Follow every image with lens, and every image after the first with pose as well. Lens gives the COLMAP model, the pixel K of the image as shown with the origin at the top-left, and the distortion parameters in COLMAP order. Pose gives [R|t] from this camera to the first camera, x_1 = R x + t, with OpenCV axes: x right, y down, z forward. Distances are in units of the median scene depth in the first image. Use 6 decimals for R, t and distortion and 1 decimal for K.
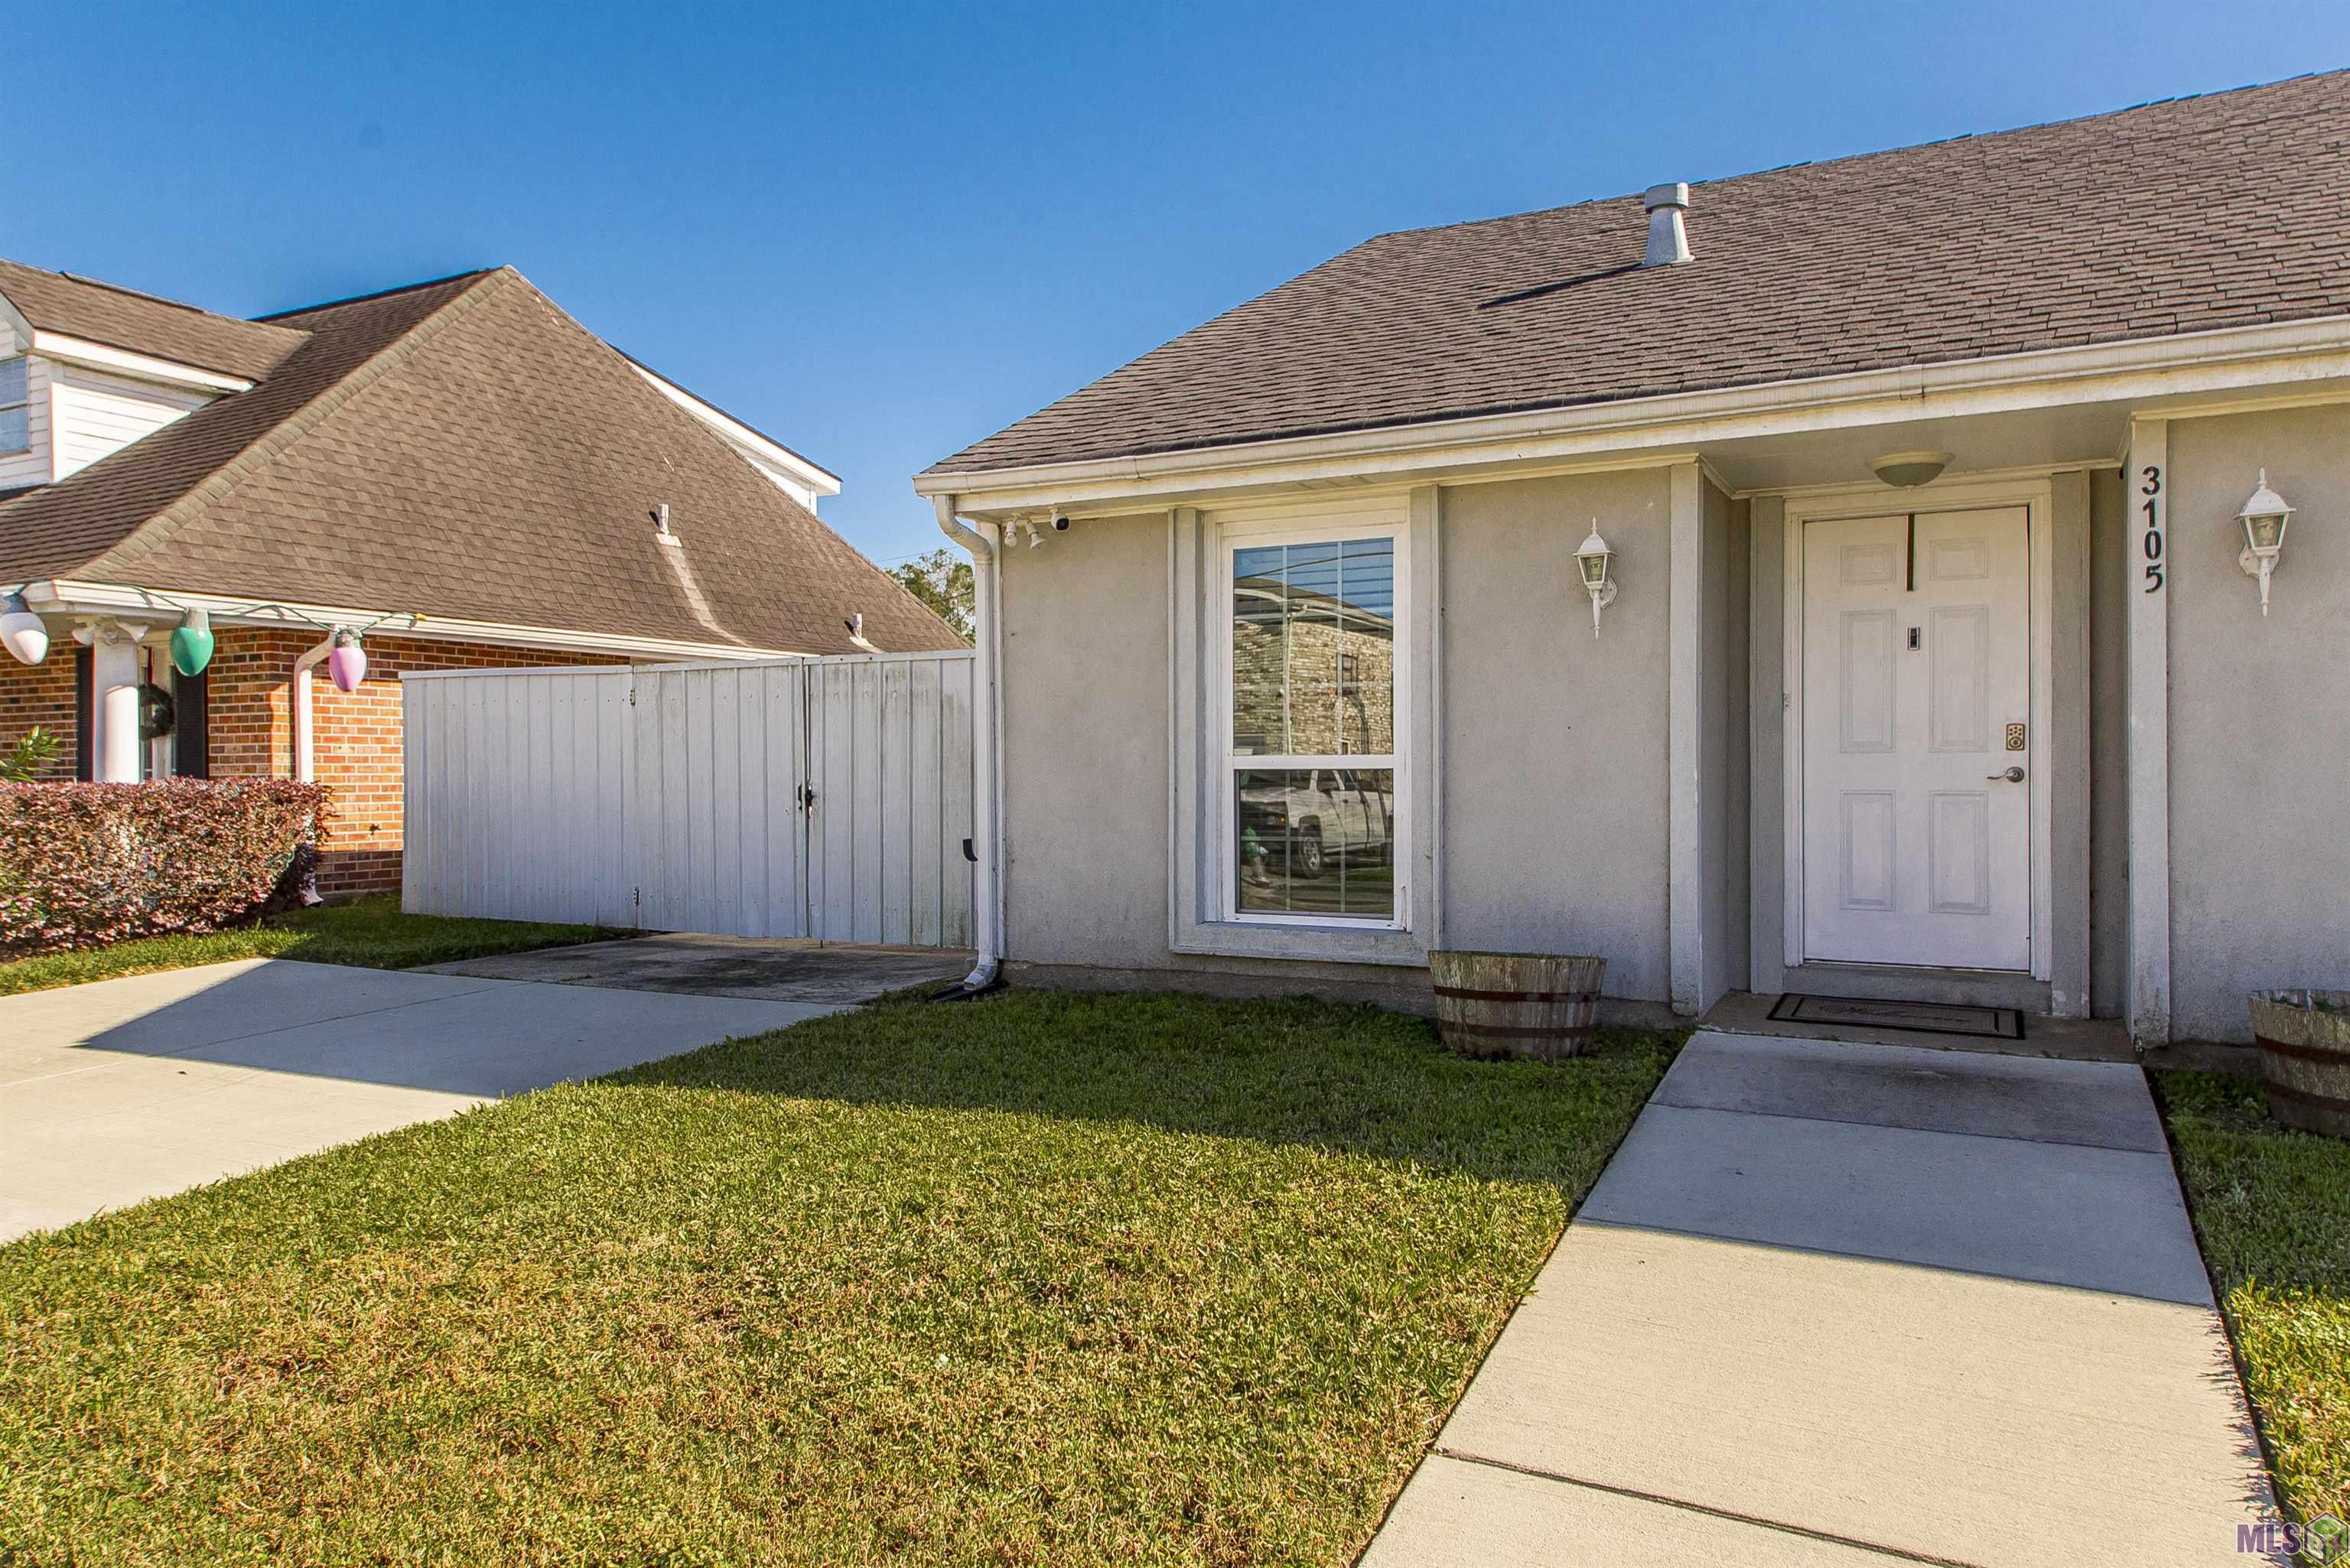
lens RADIAL K [[1515.1, 0, 1175.0], [0, 1515.1, 784.0], [0, 0, 1]] dist [0.021849, 0.003180]
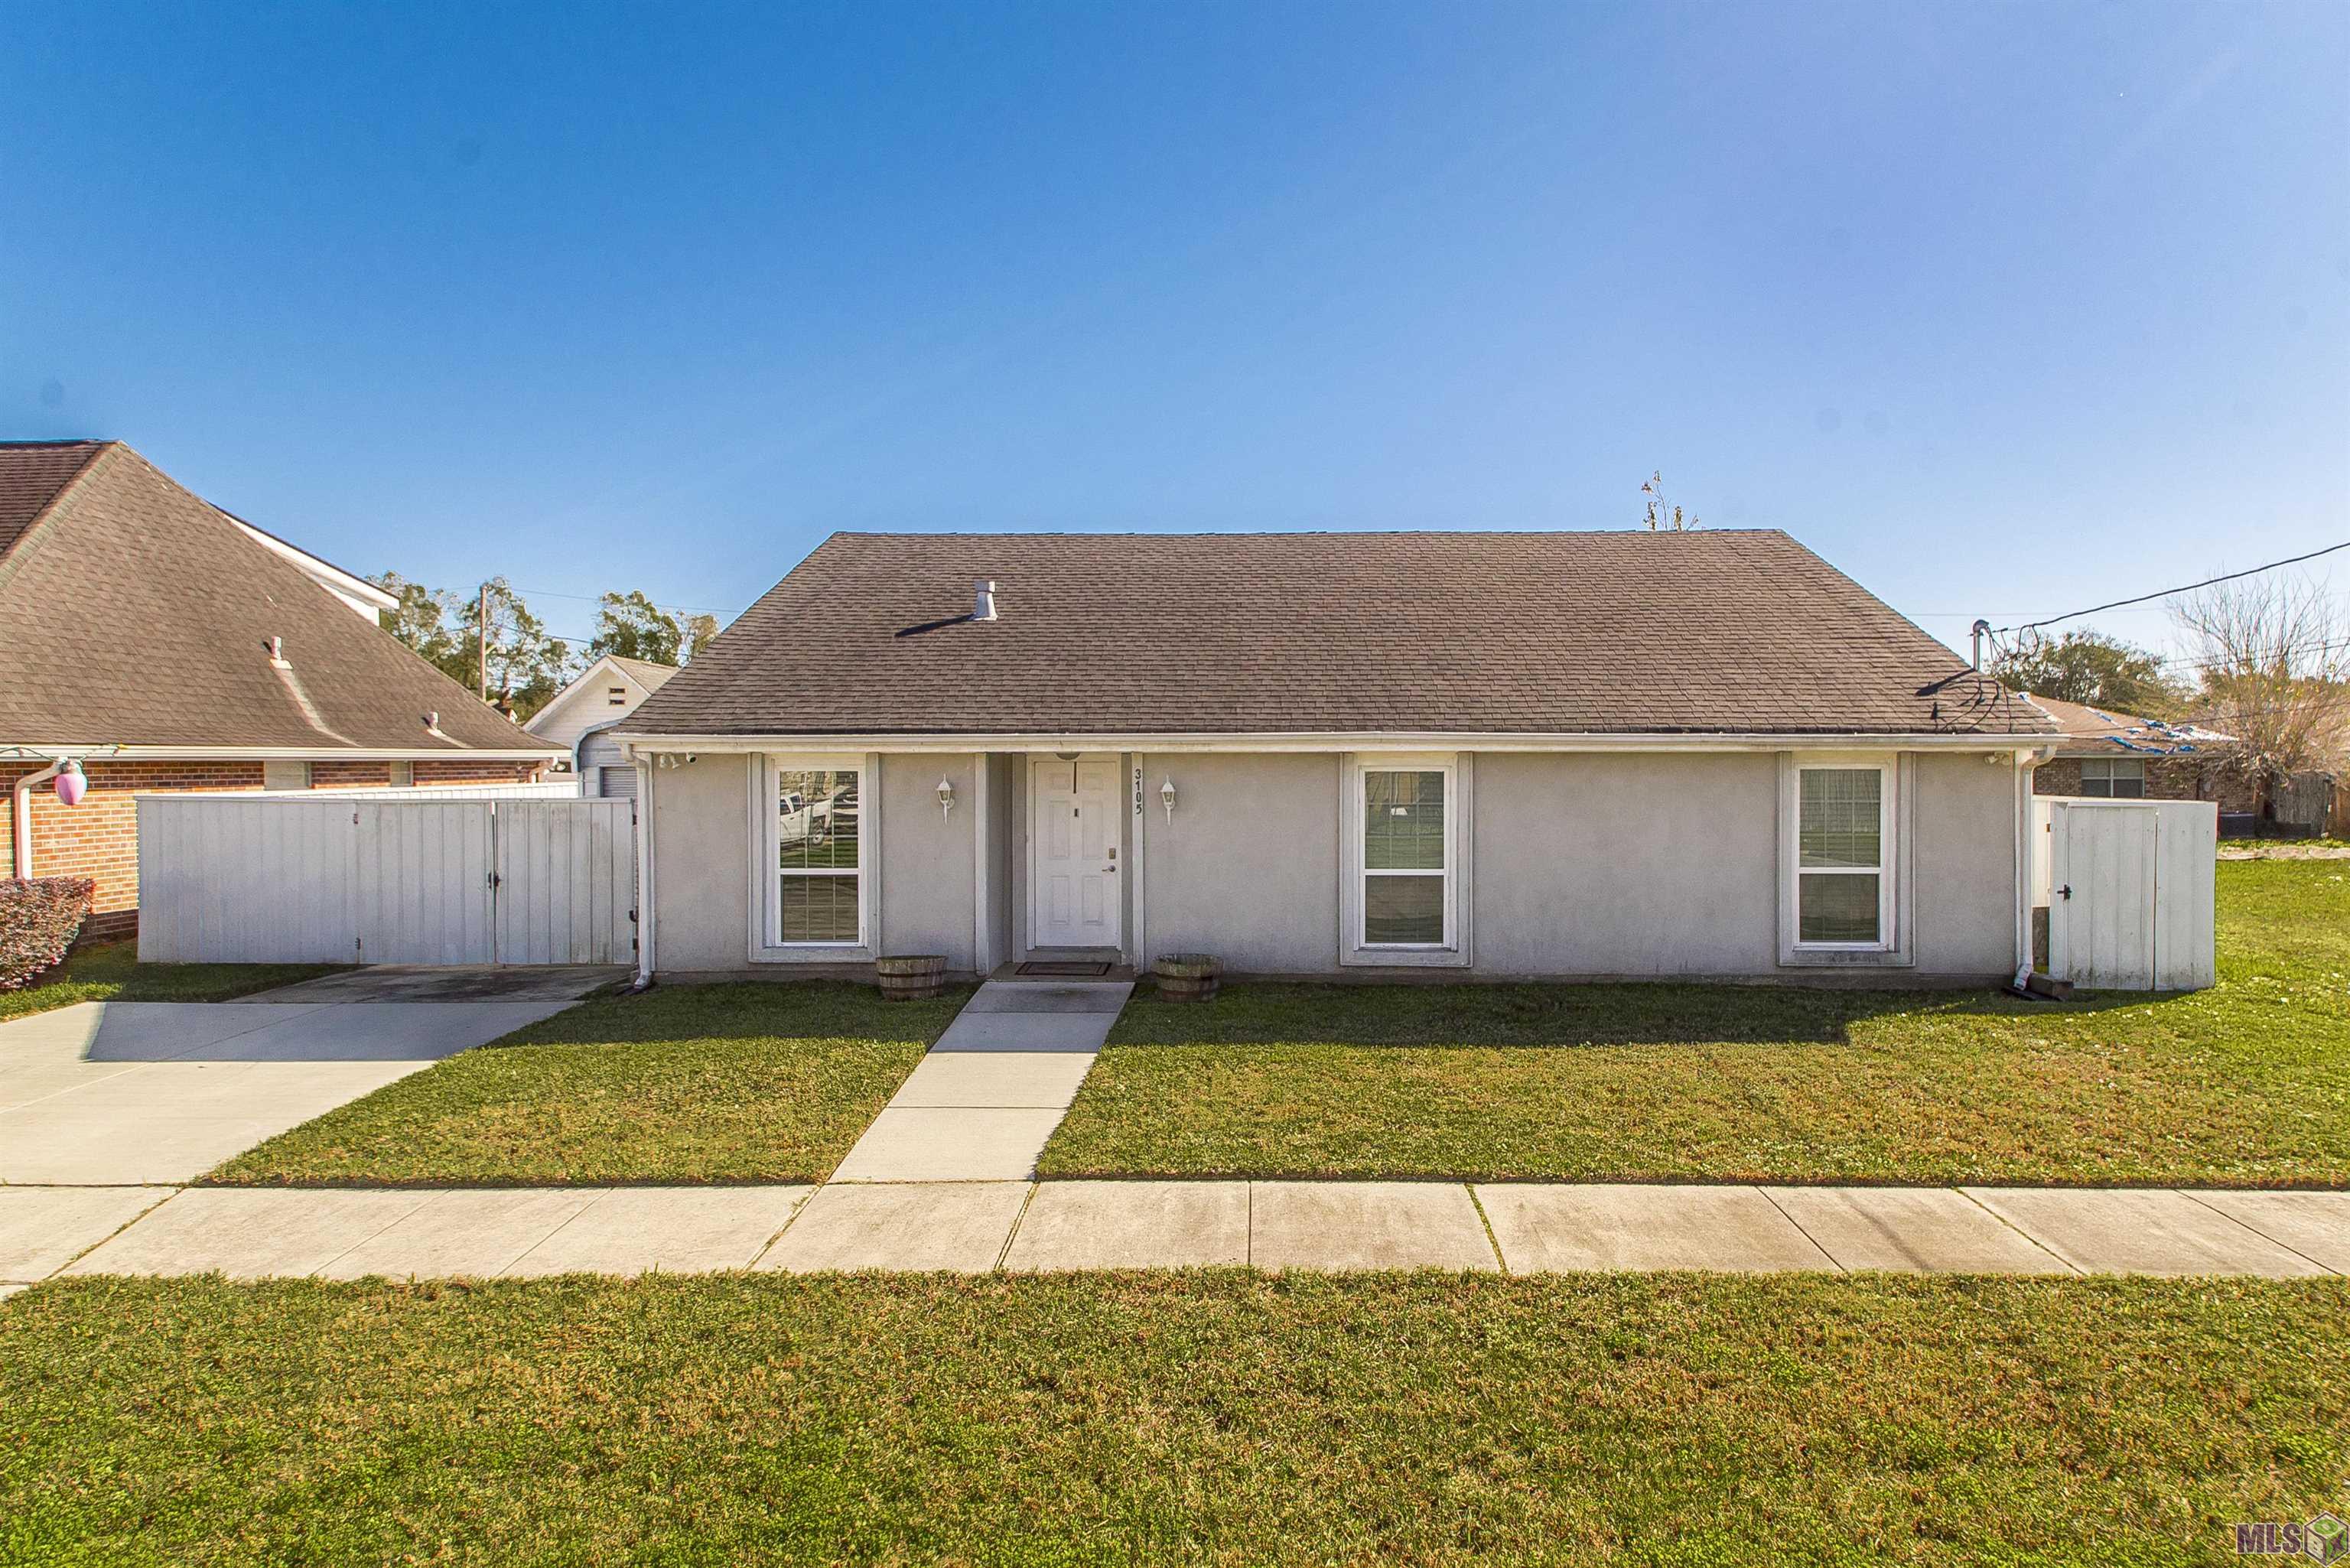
lens RADIAL K [[1066.0, 0, 1178.1], [0, 1066.0, 795.3], [0, 0, 1]] dist [0.014277, -0.008218]
pose [[0.897071, -0.001071, 0.441886, -0.084674], [0.003300, 0.999985, -0.004276, -0.077991], [-0.441875, 0.005295, 0.897061, -0.410916]]
